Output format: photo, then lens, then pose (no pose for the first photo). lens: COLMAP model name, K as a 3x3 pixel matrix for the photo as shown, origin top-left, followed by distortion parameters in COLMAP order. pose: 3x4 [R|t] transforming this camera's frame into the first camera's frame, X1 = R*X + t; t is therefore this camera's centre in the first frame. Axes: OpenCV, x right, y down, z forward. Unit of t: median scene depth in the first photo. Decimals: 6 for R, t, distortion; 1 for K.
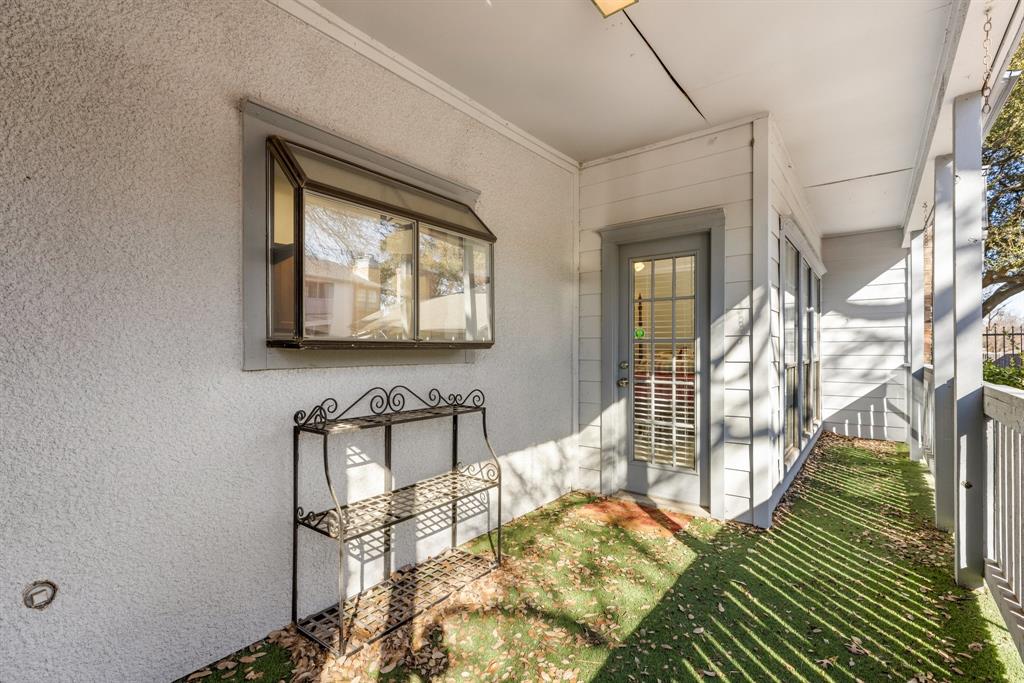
lens RADIAL K [[465.2, 0, 508.4], [0, 465.2, 346.6], [0, 0, 1]] dist [0.001845, 0.000567]
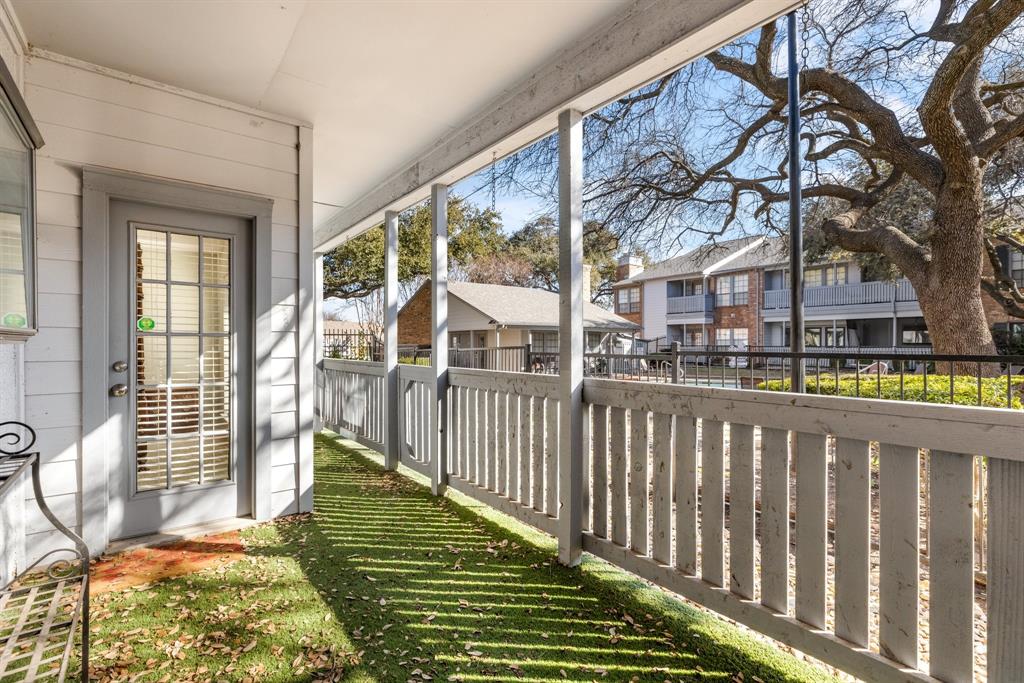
lens RADIAL K [[465.2, 0, 508.1], [0, 465.2, 344.8], [0, 0, 1]] dist [0.001845, 0.000567]
pose [[0.242052, 0.002438, 0.970260, -0.349969], [-0.008385, 0.999965, -0.000421, 0.001053], [-0.970227, -0.008034, 0.242064, 0.273149]]
